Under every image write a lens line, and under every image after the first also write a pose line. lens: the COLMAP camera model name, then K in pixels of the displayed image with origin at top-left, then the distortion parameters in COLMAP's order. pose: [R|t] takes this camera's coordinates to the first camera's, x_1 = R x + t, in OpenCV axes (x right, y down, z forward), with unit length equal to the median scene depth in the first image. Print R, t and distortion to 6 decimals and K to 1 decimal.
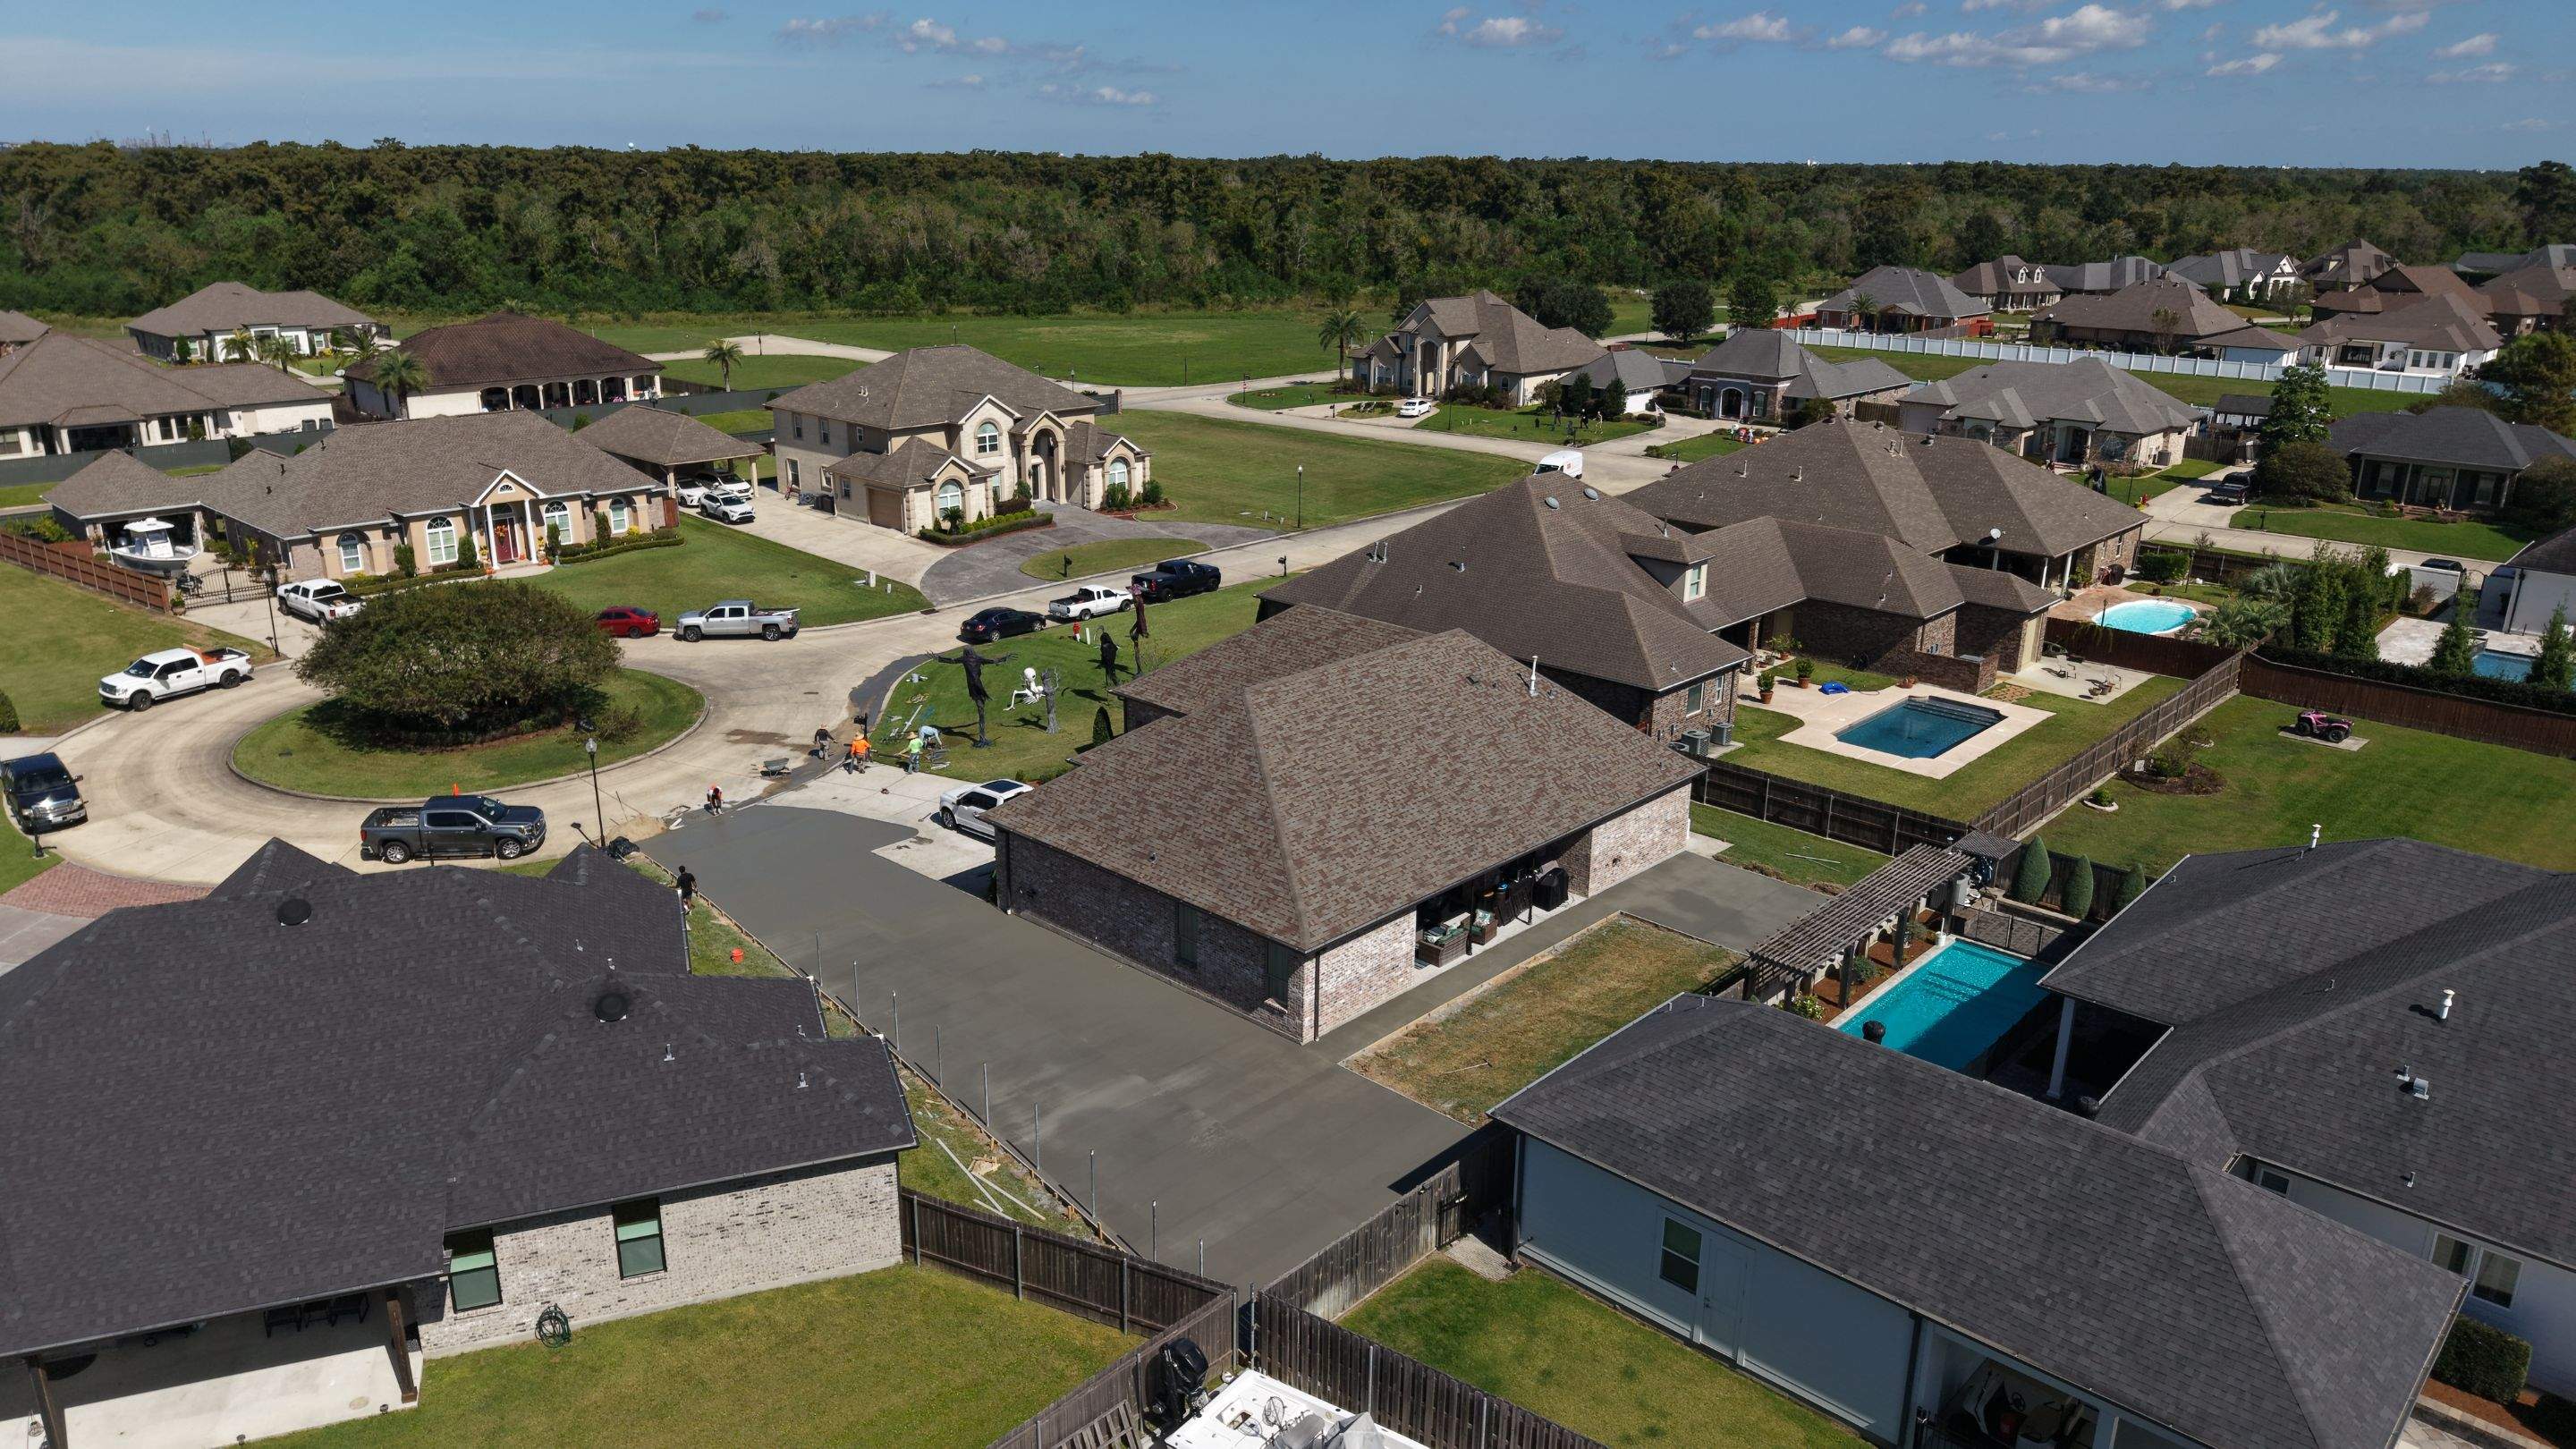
lens RADIAL K [[1751.7, 0, 1288.0], [0, 1751.7, 724.5], [0, 0, 1]] dist [-0.003627, -0.016424]
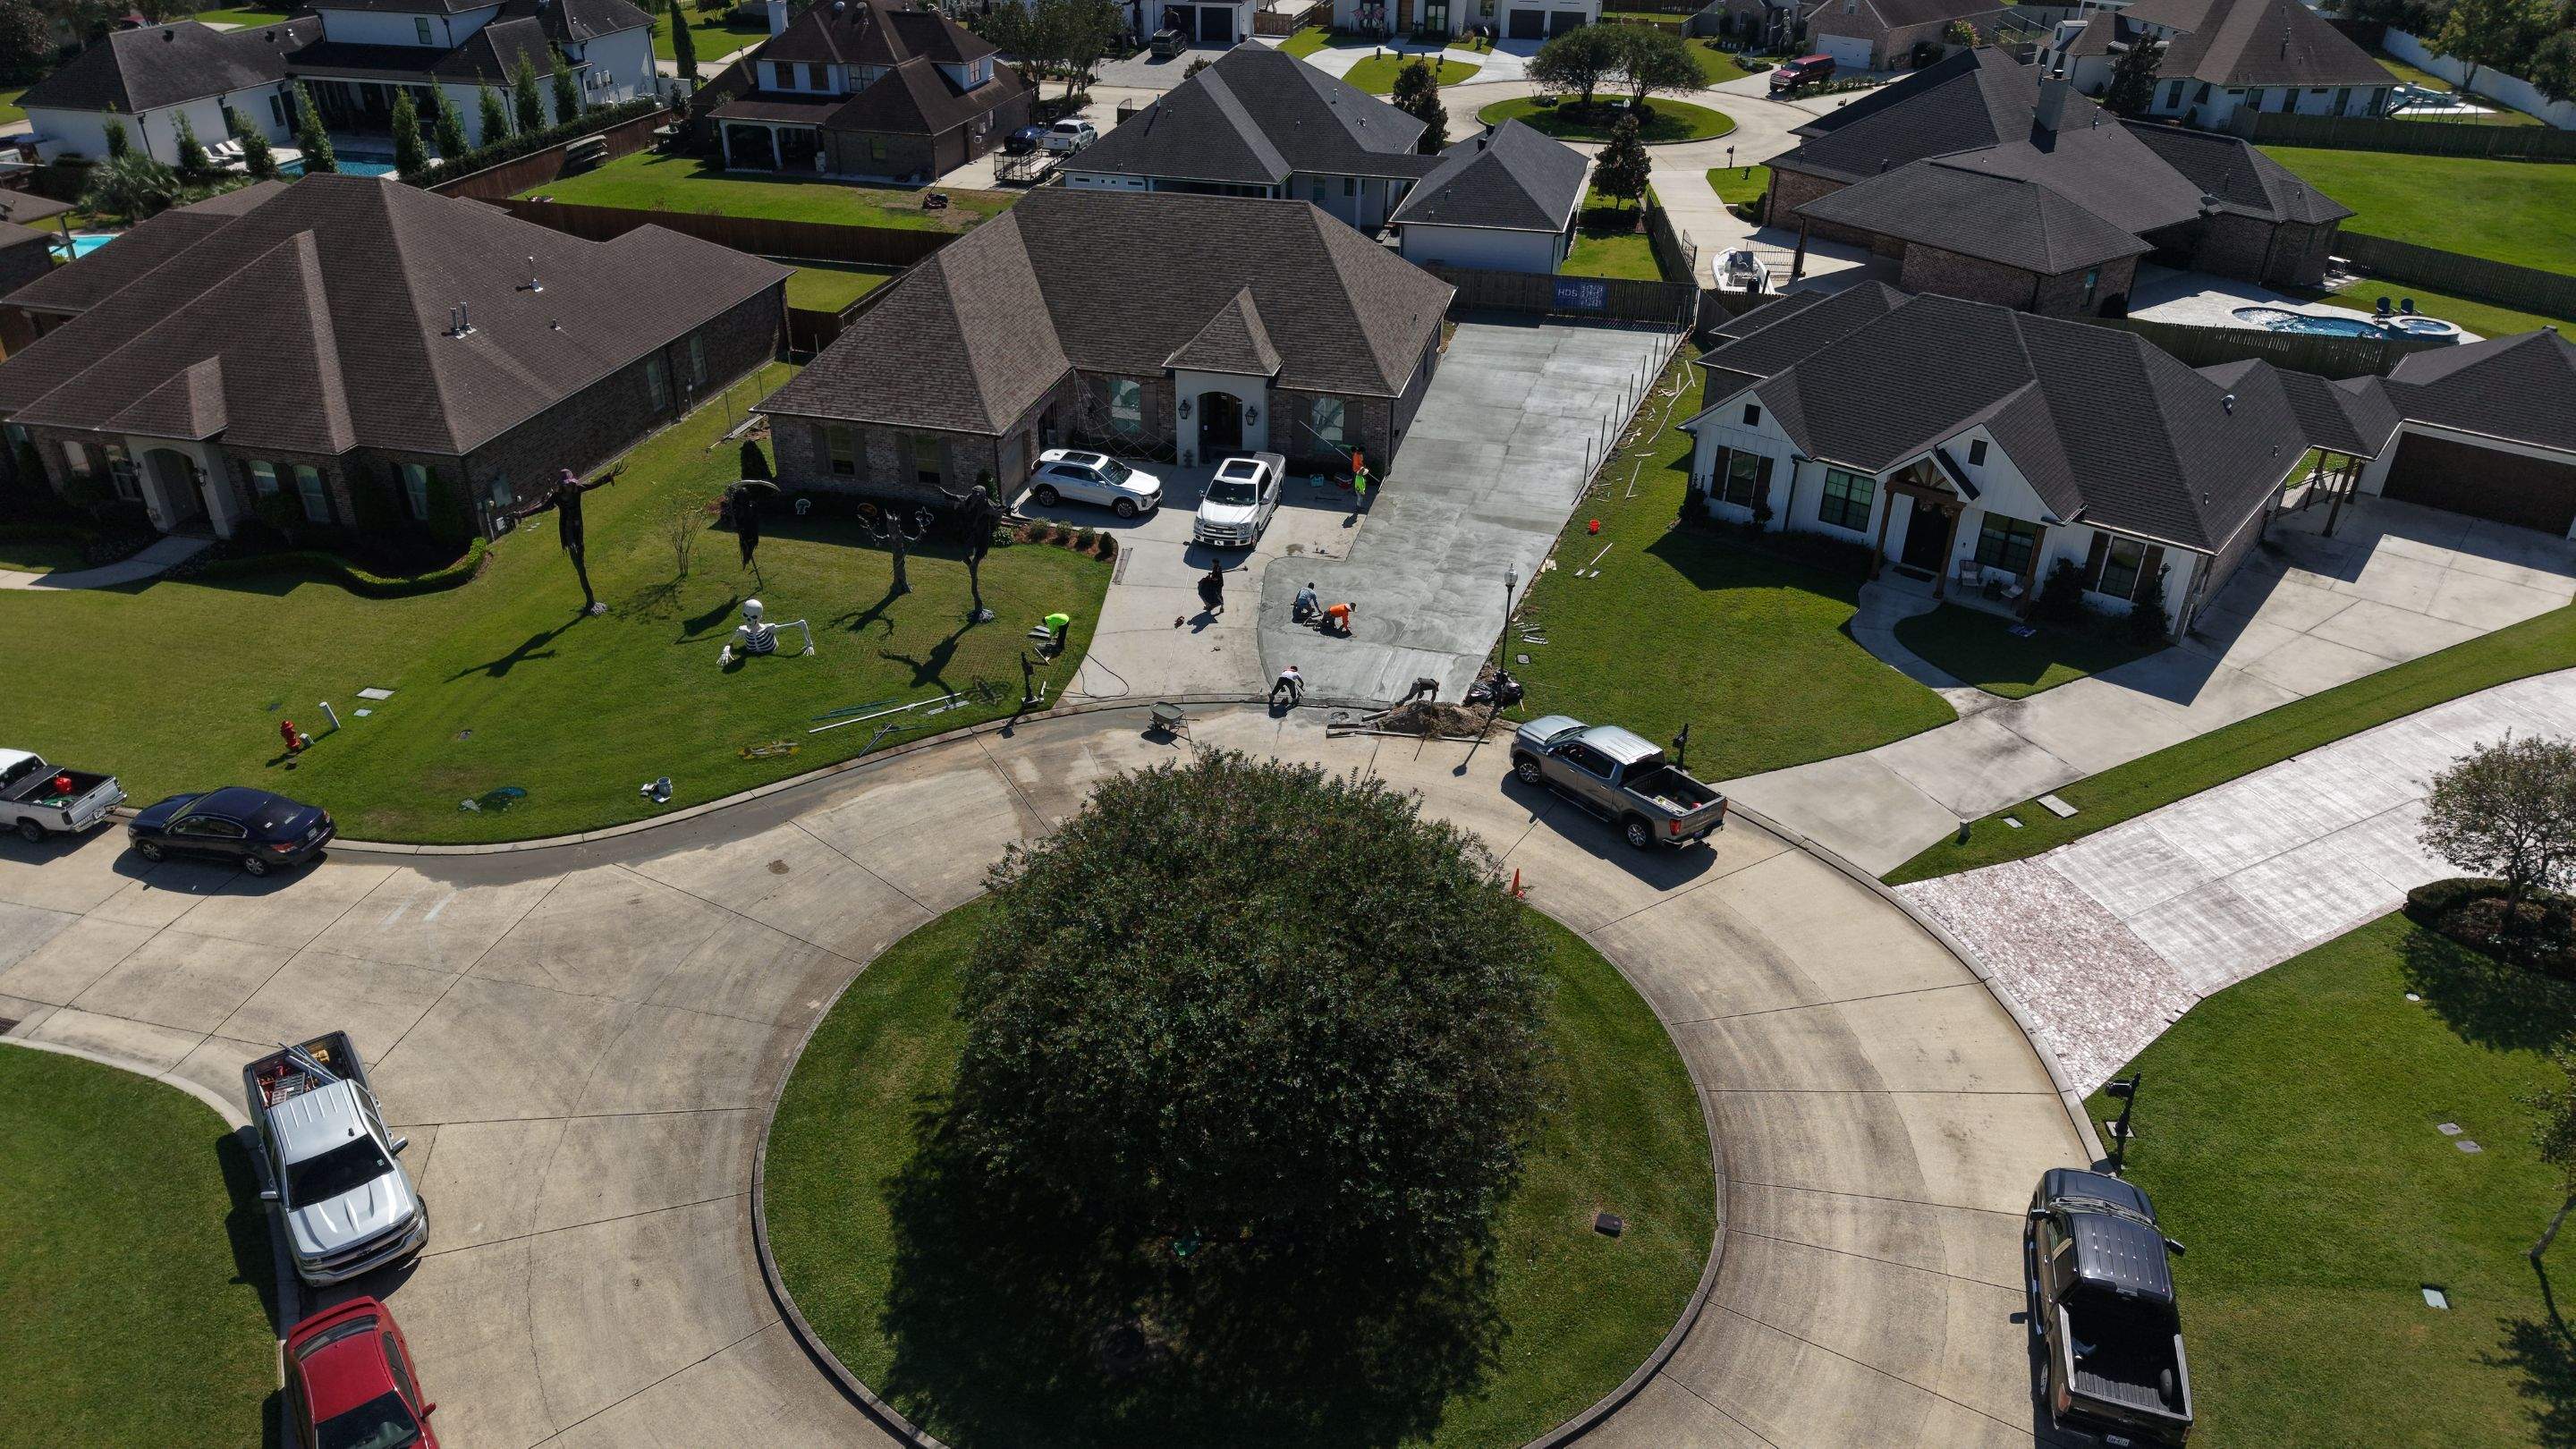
lens RADIAL K [[1751.7, 0, 1288.0], [0, 1751.7, 724.5], [0, 0, 1]] dist [-0.003627, -0.016424]
pose [[-0.505459, -0.458574, 0.730905, -0.665720], [0.231562, 0.743914, 0.626874, -0.318285], [-0.831198, 0.486109, -0.269829, 0.929573]]
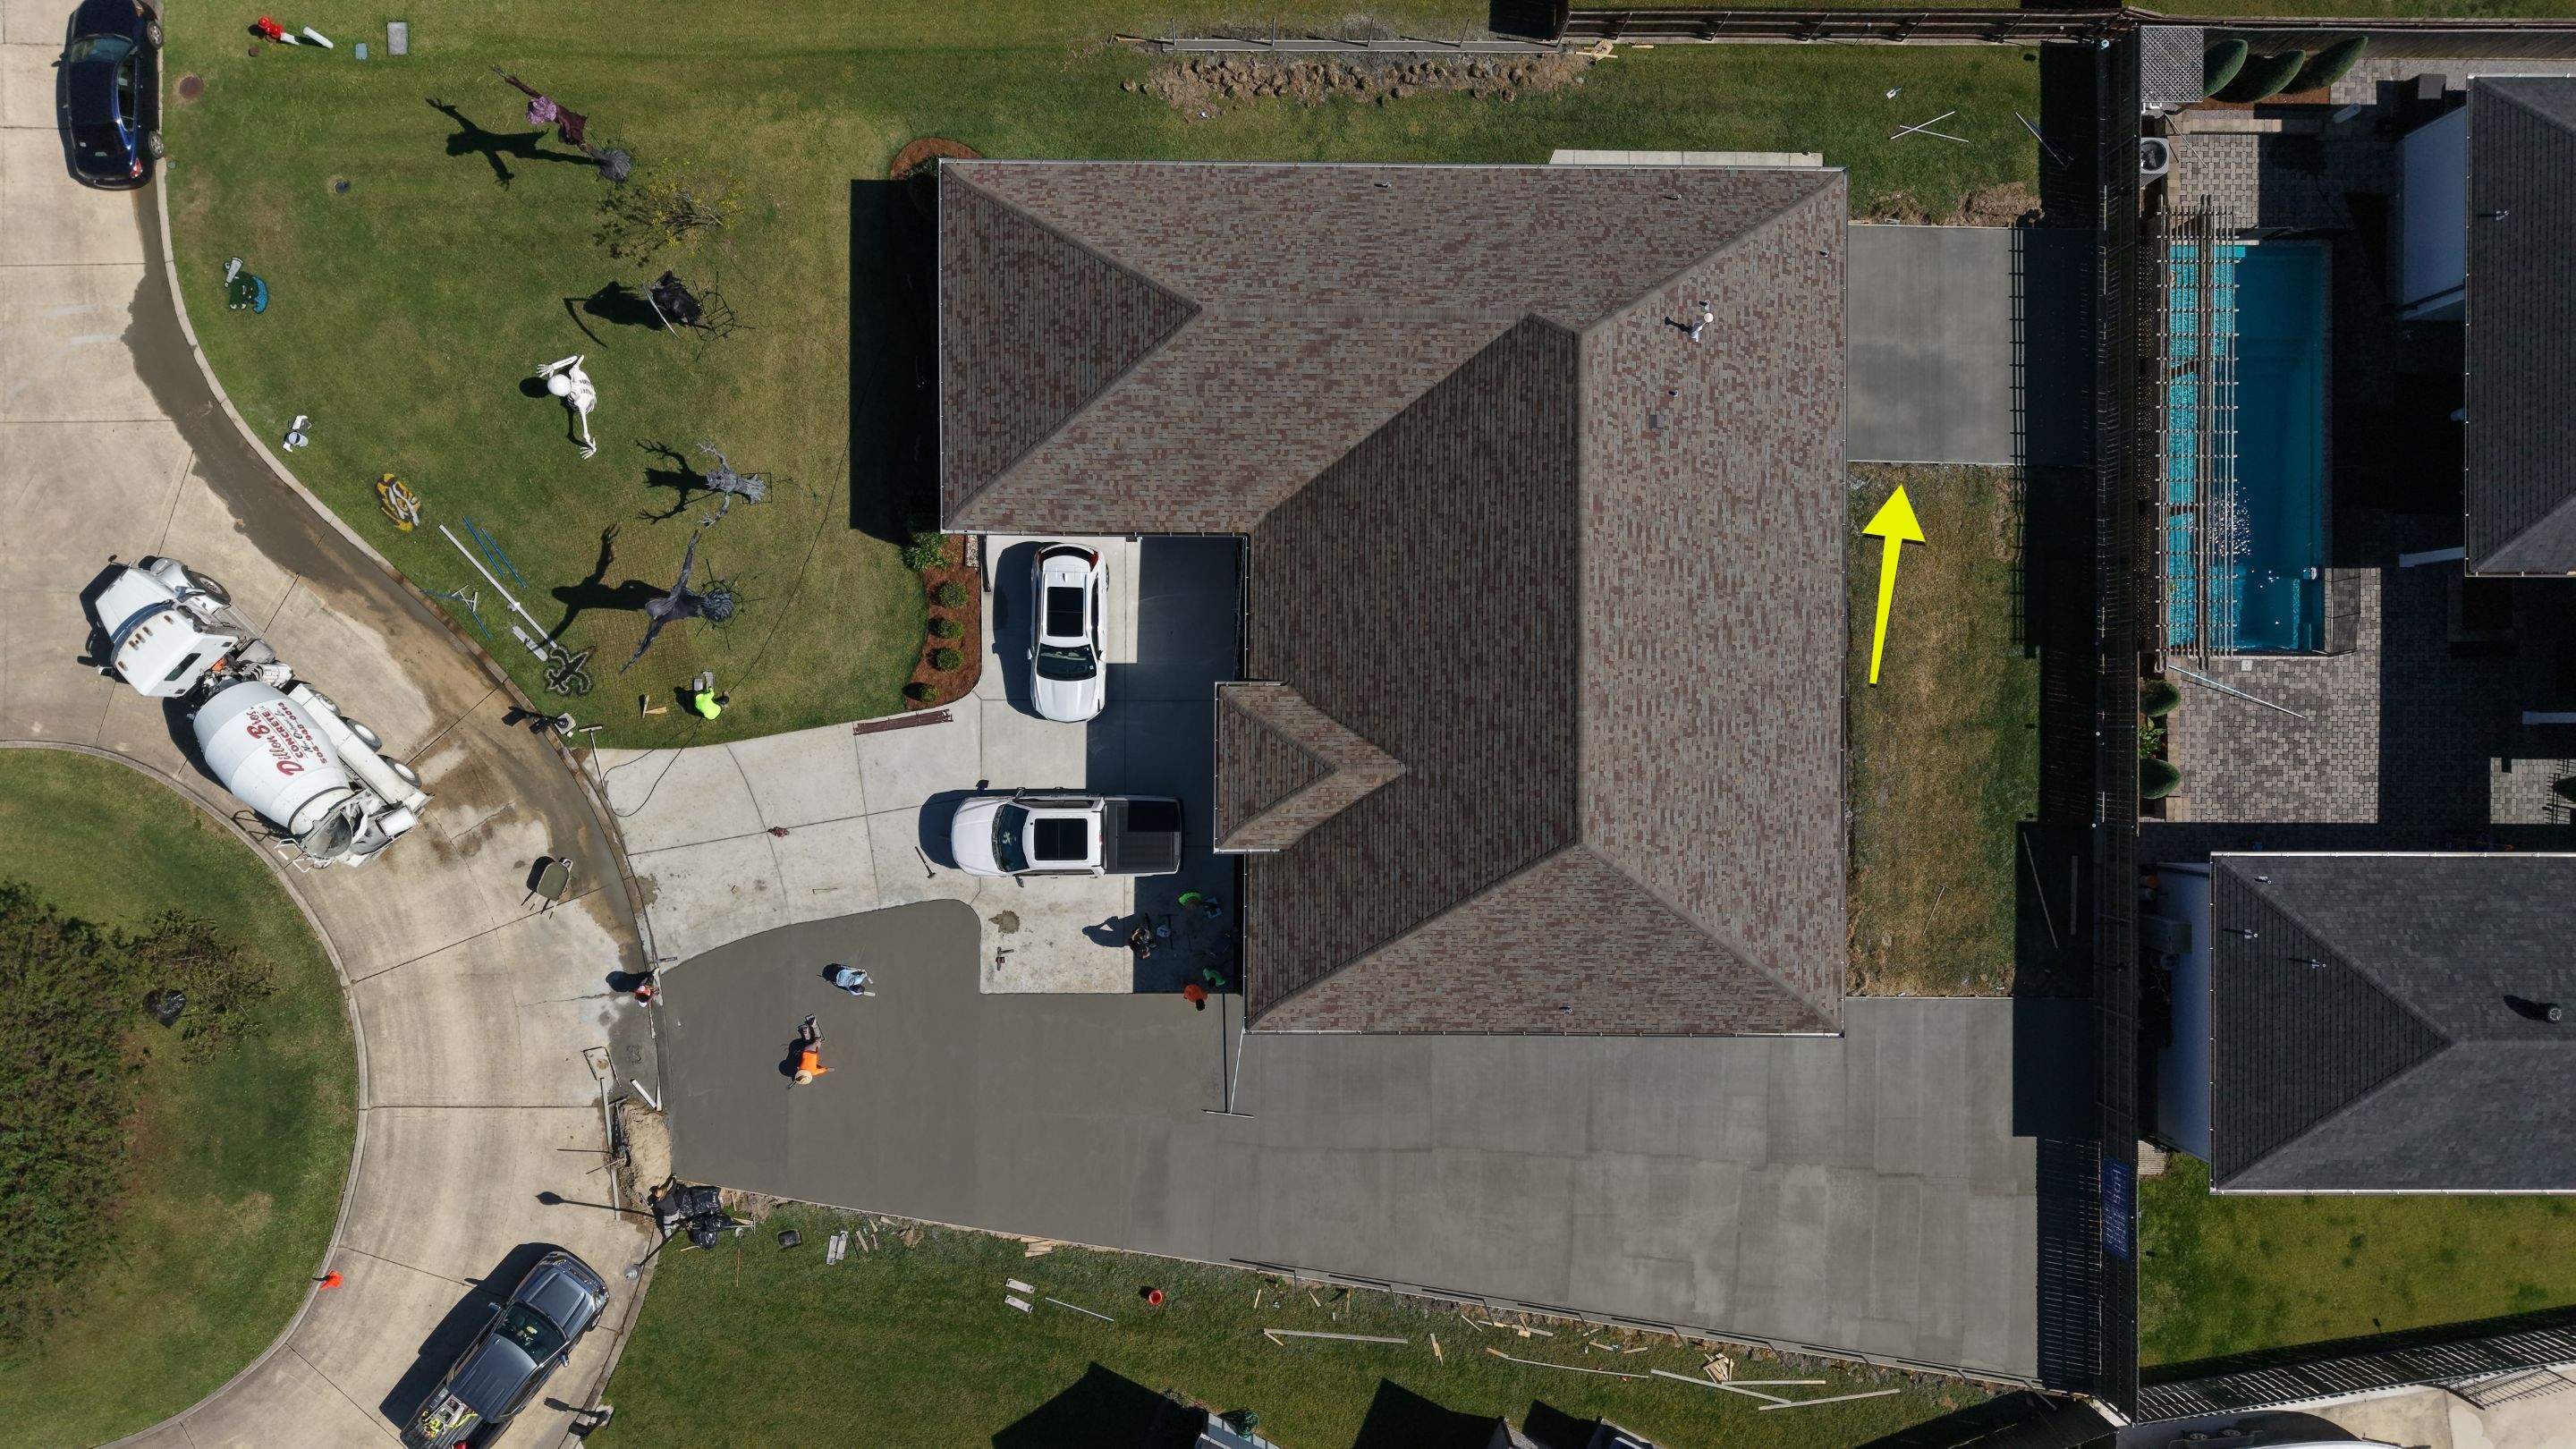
lens RADIAL K [[1751.7, 0, 1288.0], [0, 1751.7, 724.5], [0, 0, 1]] dist [-0.003627, -0.016424]
pose [[0.728788, -0.684681, -0.008947, -0.041893], [0.210940, 0.212060, 0.954220, -0.438845], [-0.651438, -0.697311, 0.298973, 0.545221]]
